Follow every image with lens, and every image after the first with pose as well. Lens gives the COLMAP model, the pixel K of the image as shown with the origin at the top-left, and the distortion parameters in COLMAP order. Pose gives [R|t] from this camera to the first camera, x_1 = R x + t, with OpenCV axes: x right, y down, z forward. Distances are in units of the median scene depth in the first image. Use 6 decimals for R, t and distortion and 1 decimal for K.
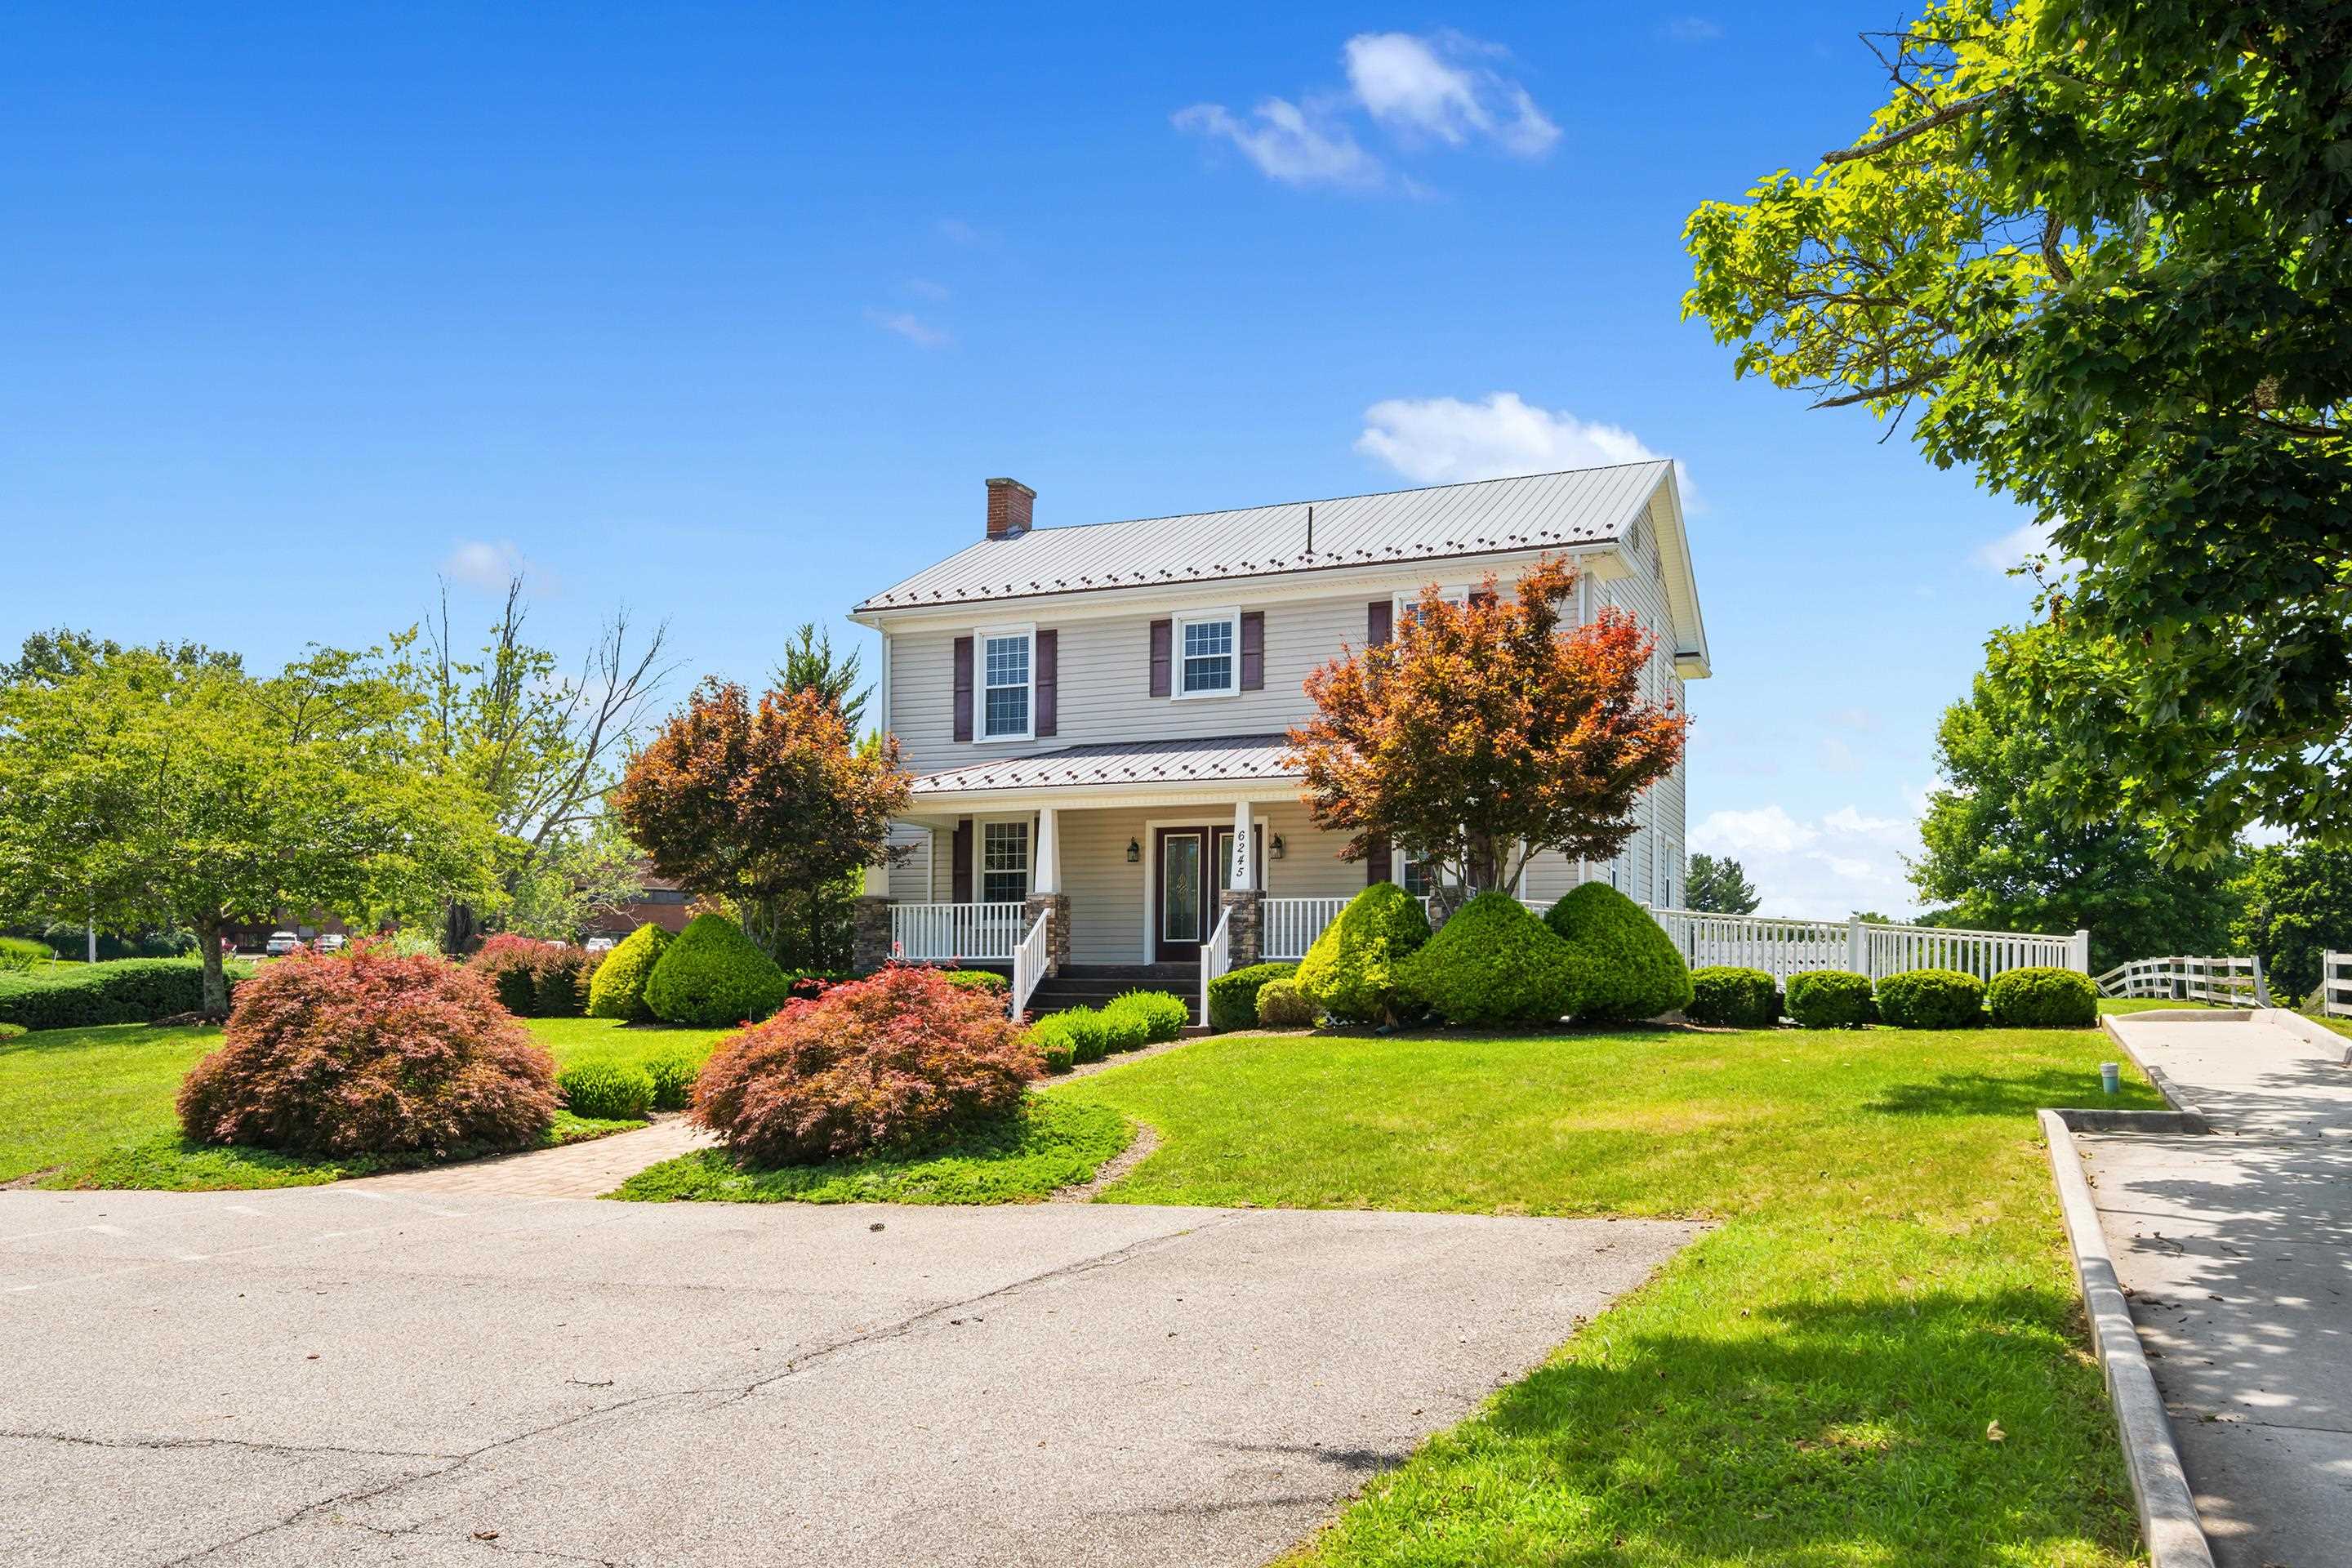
lens RADIAL K [[1786.0, 0, 1111.2], [0, 1786.0, 1015.8], [0, 0, 1]] dist [0.007301, 0.000637]
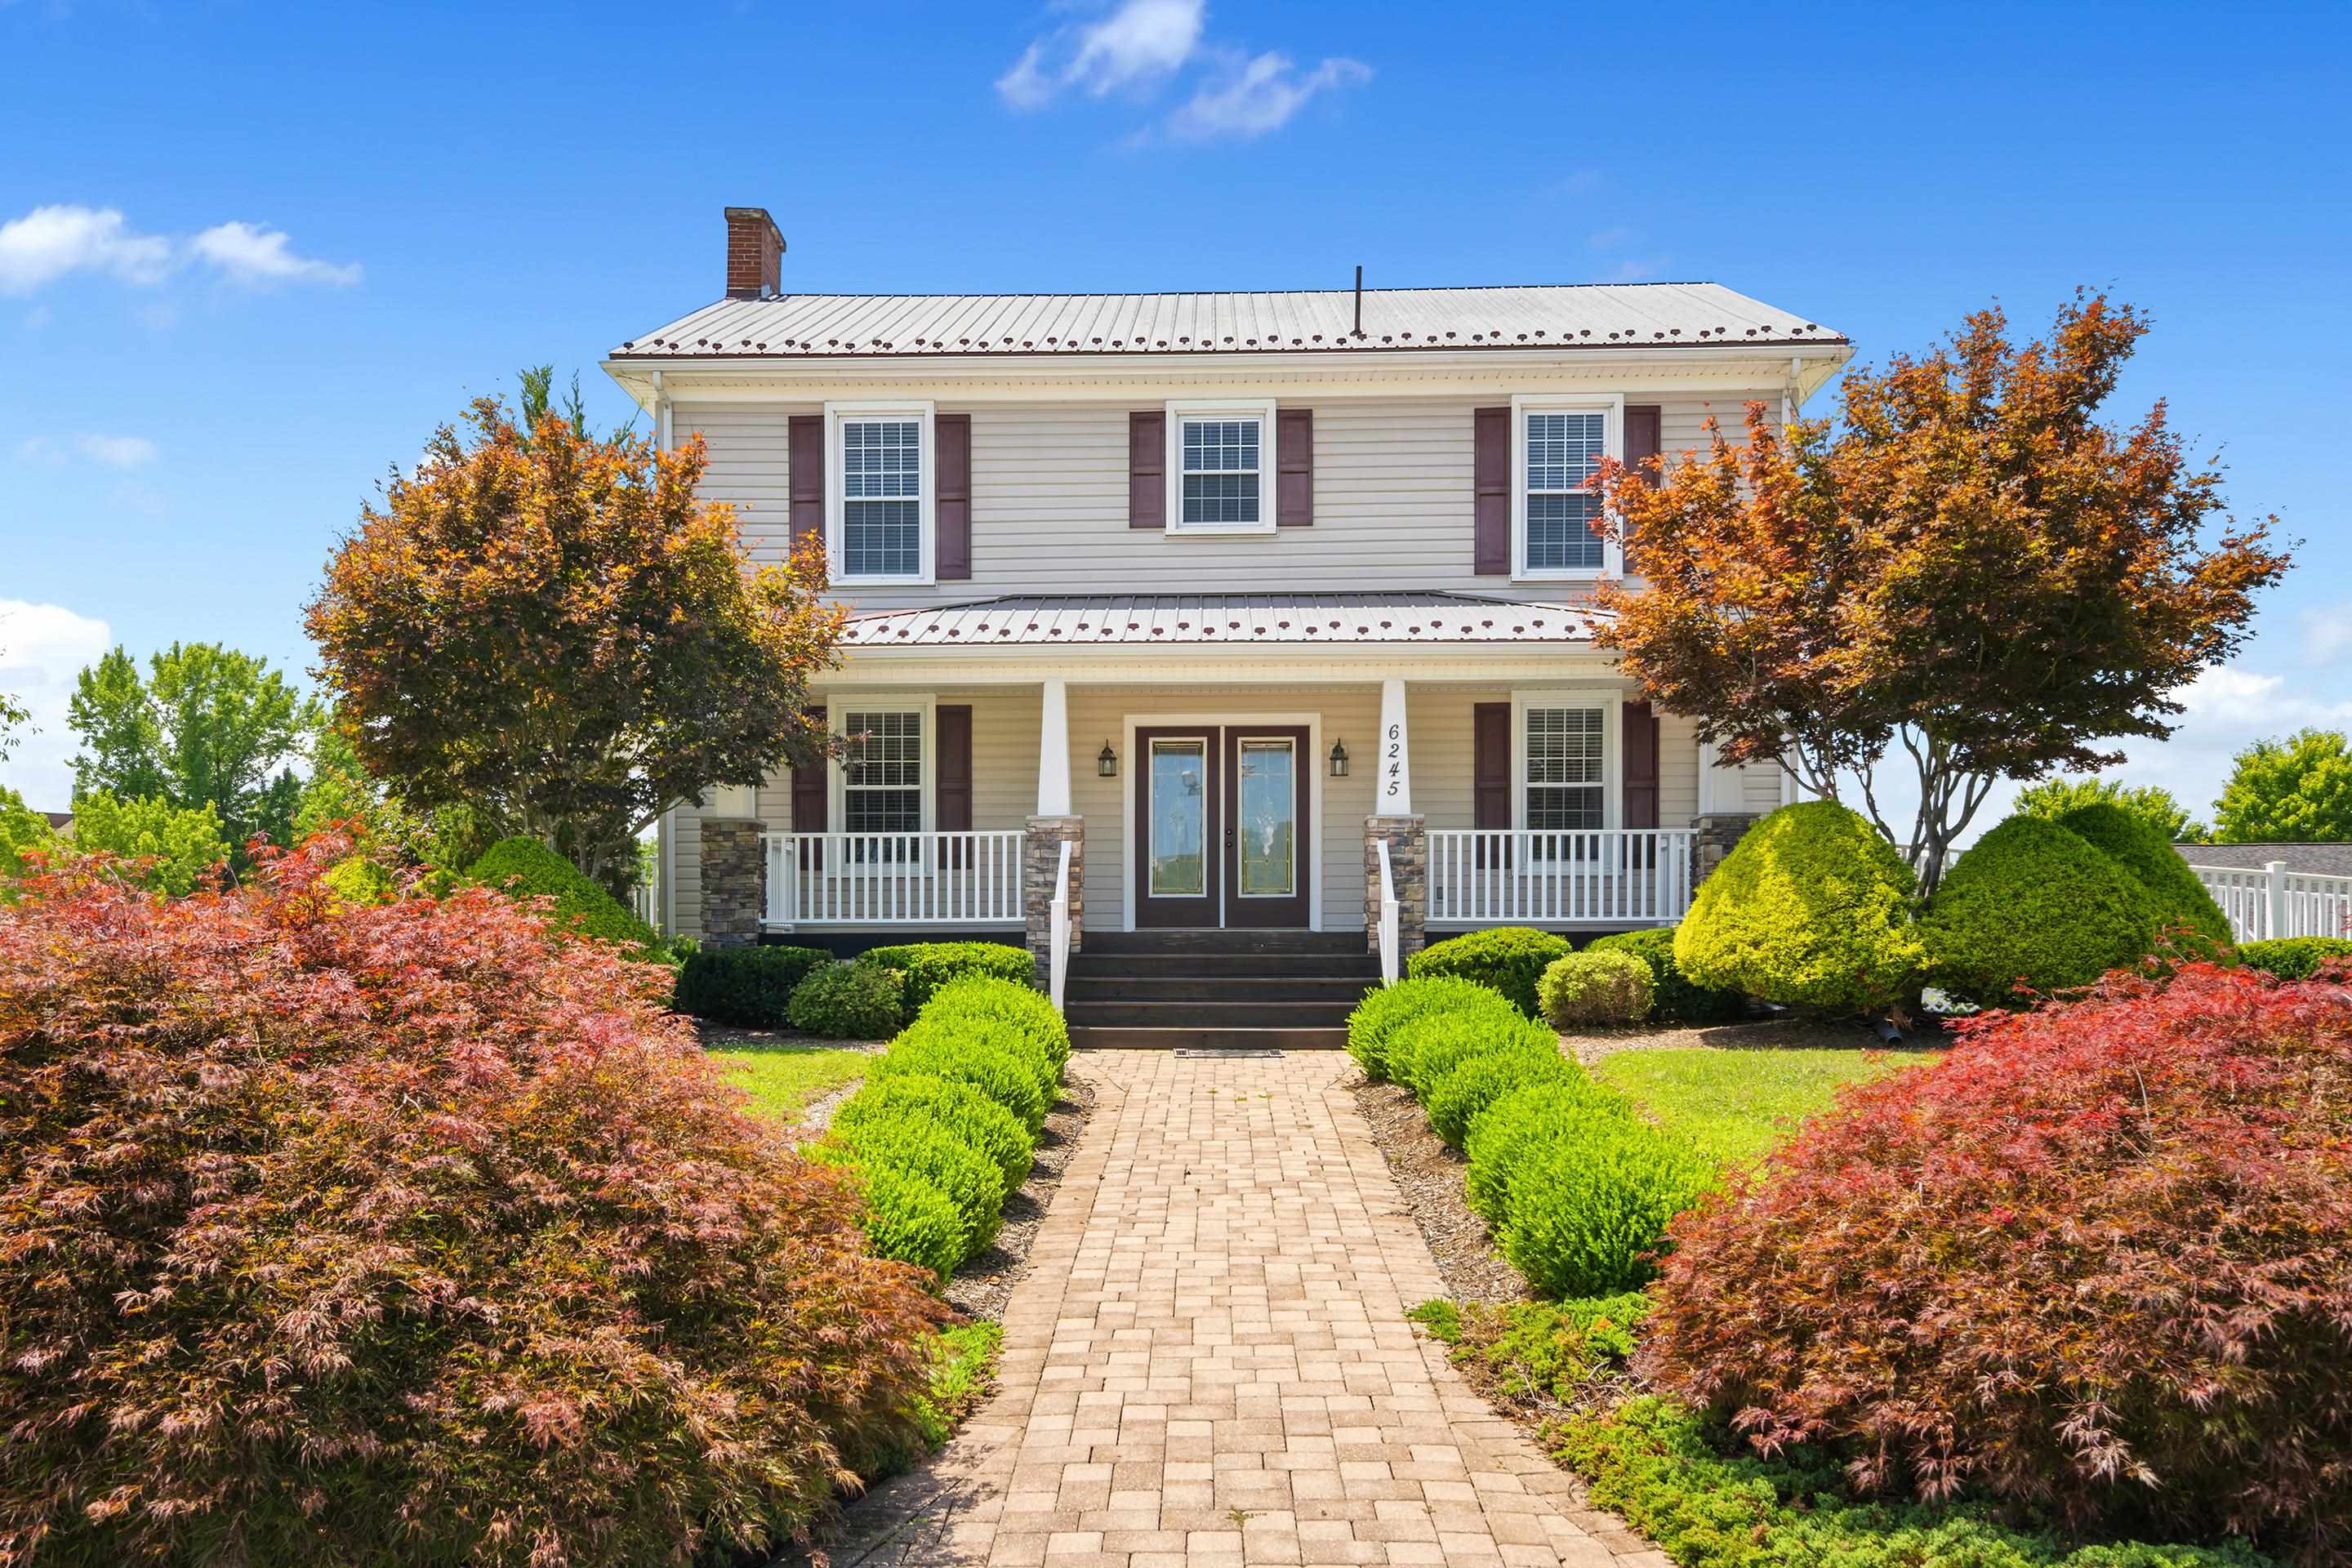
lens RADIAL K [[1786.0, 0, 1111.2], [0, 1786.0, 1015.8], [0, 0, 1]] dist [0.007301, 0.000637]
pose [[0.922700, -0.019435, 0.385030, -0.245996], [0.013401, 0.999742, 0.018349, -0.010100], [-0.385287, -0.011771, 0.922722, 0.395117]]
